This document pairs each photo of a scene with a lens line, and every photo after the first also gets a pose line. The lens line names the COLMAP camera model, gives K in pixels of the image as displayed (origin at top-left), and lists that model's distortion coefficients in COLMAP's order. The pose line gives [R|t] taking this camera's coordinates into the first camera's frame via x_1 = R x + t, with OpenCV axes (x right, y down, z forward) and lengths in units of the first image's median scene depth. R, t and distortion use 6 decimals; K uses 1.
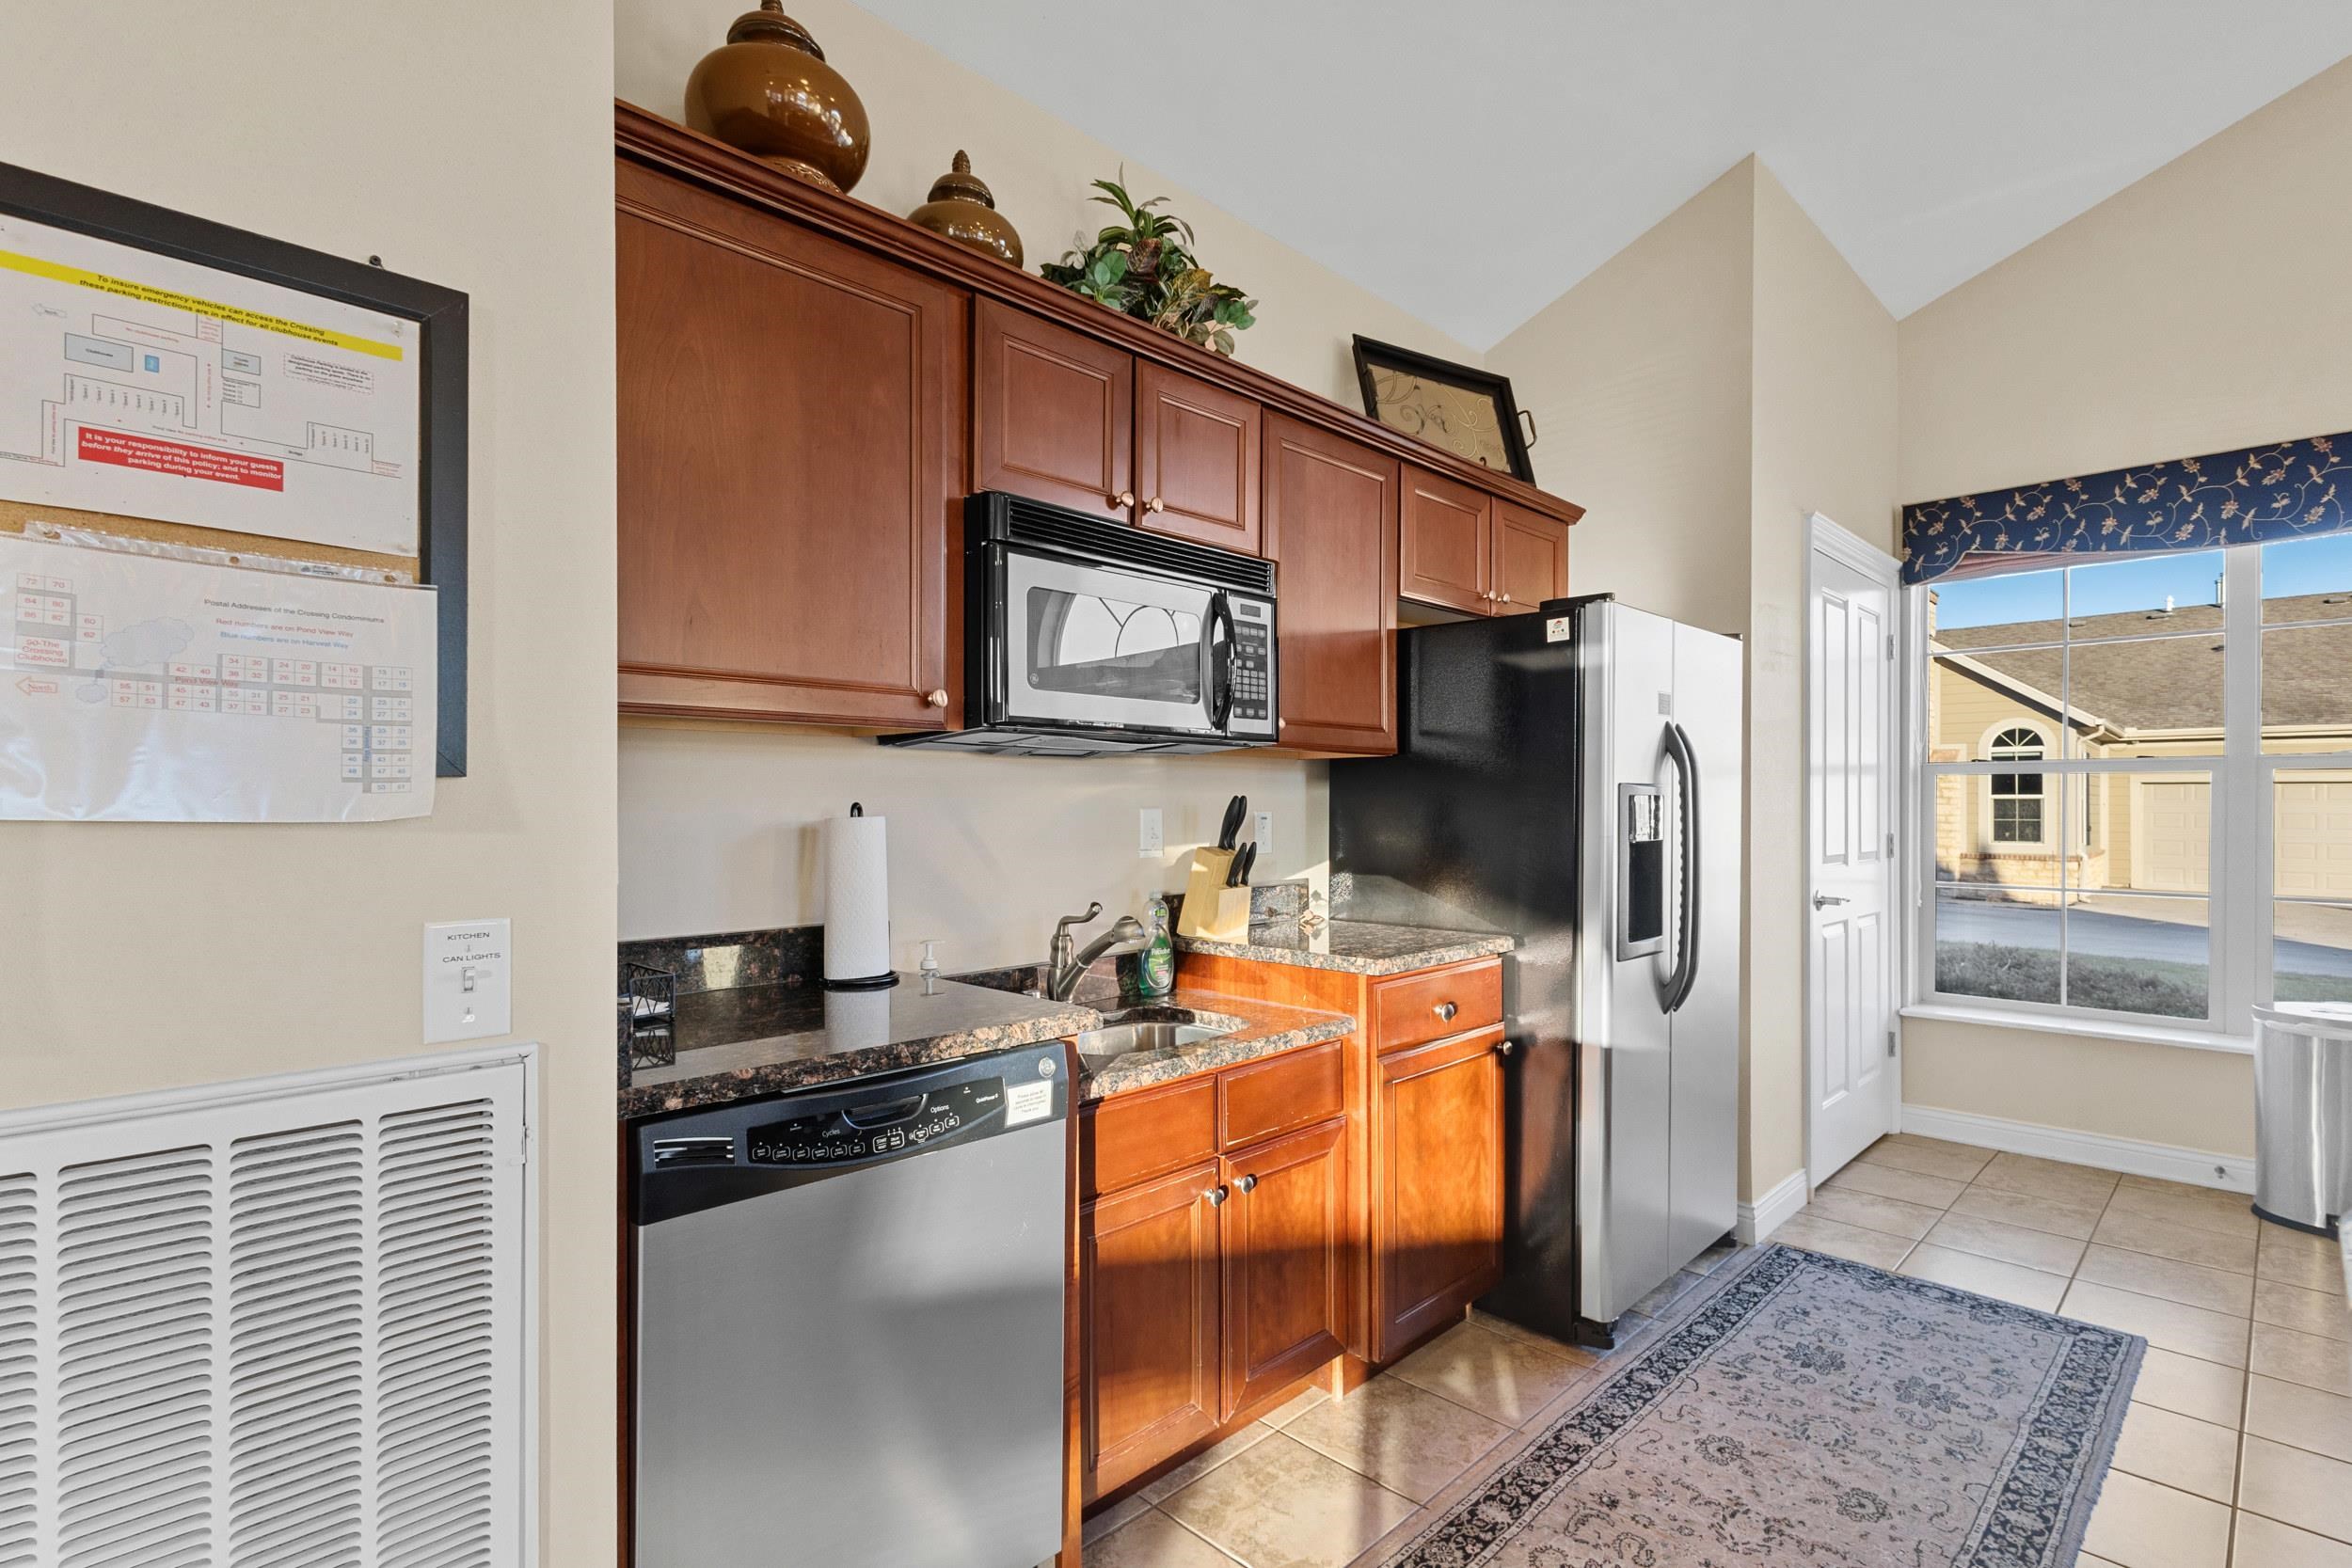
lens RADIAL K [[1080.9, 0, 1174.8], [0, 1080.9, 797.2], [0, 0, 1]] dist [0.001727, -0.001574]
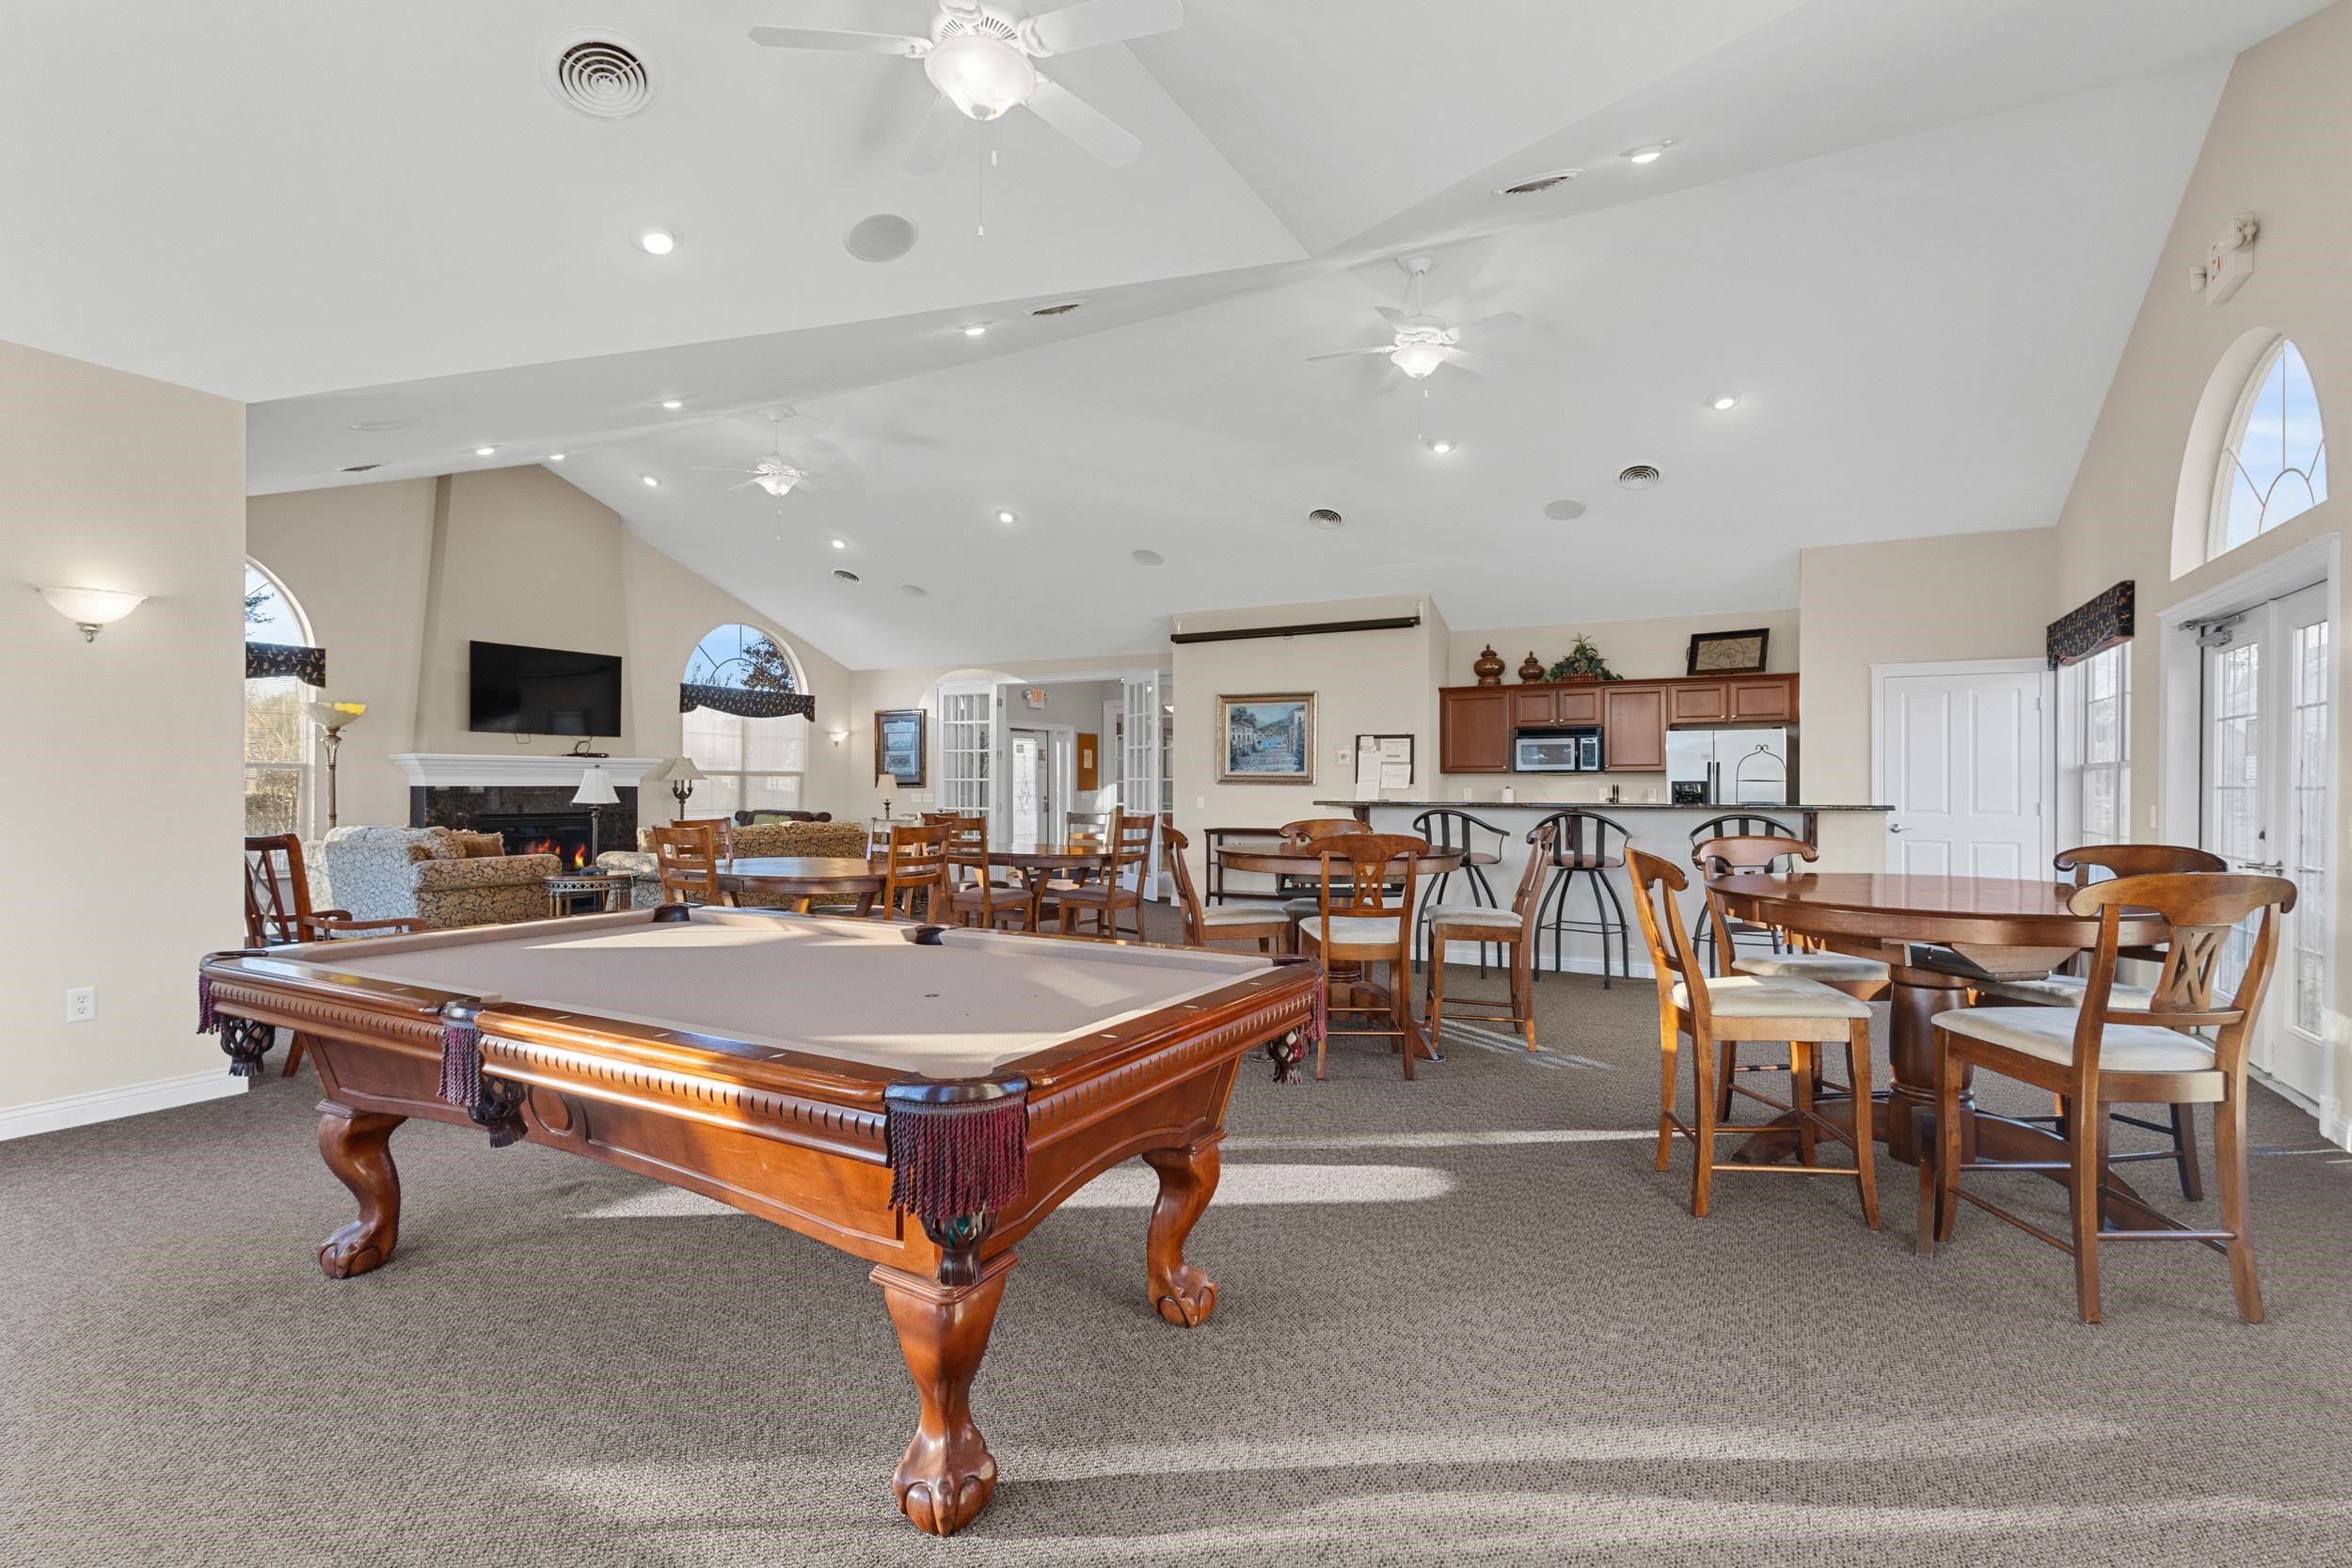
lens RADIAL K [[1080.9, 0, 1165.5], [0, 1080.9, 784.4], [0, 0, 1]] dist [0.001727, -0.001574]
pose [[0.284411, -0.001633, -0.958701, 3.693911], [0.000565, 0.999999, -0.001536, 0.002287], [0.958702, -0.000105, 0.284411, -1.801888]]
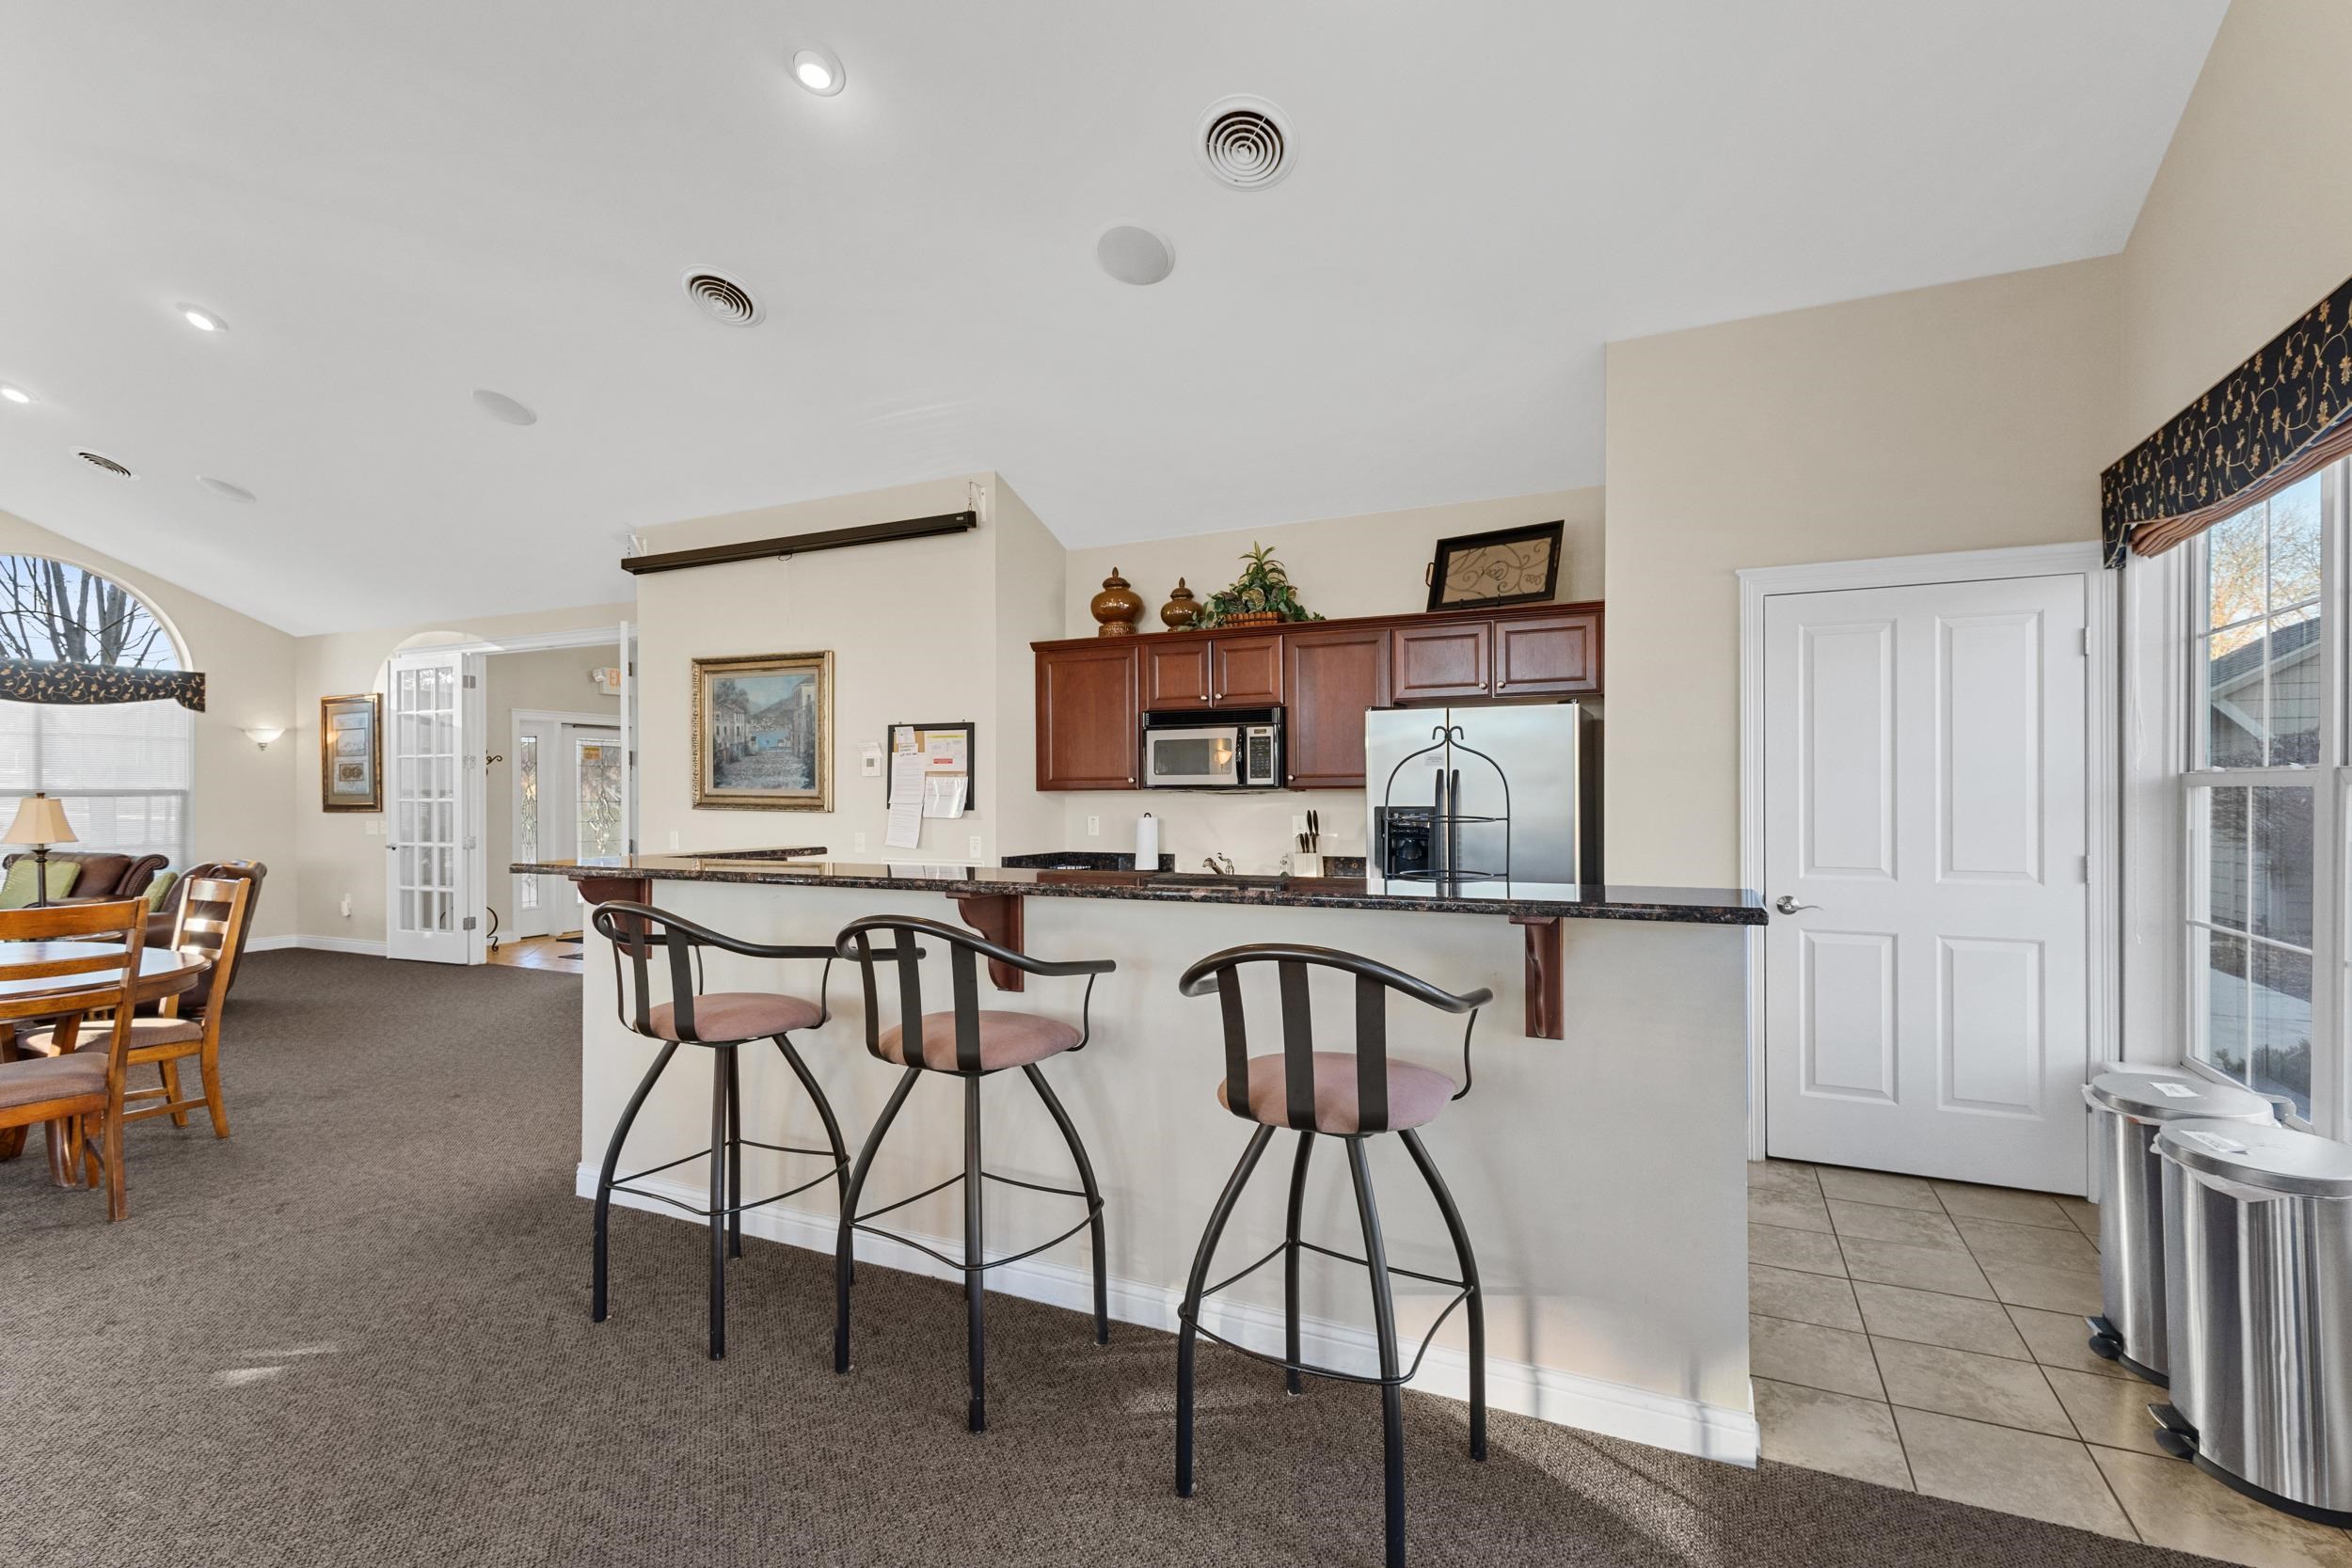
lens RADIAL K [[1080.9, 0, 1172.7], [0, 1080.9, 787.5], [0, 0, 1]] dist [0.001727, -0.001574]
pose [[0.351811, -0.002738, -0.936067, 2.222278], [0.009757, 0.999952, 0.000742, -0.057110], [0.936020, -0.009395, 0.351821, 0.003986]]
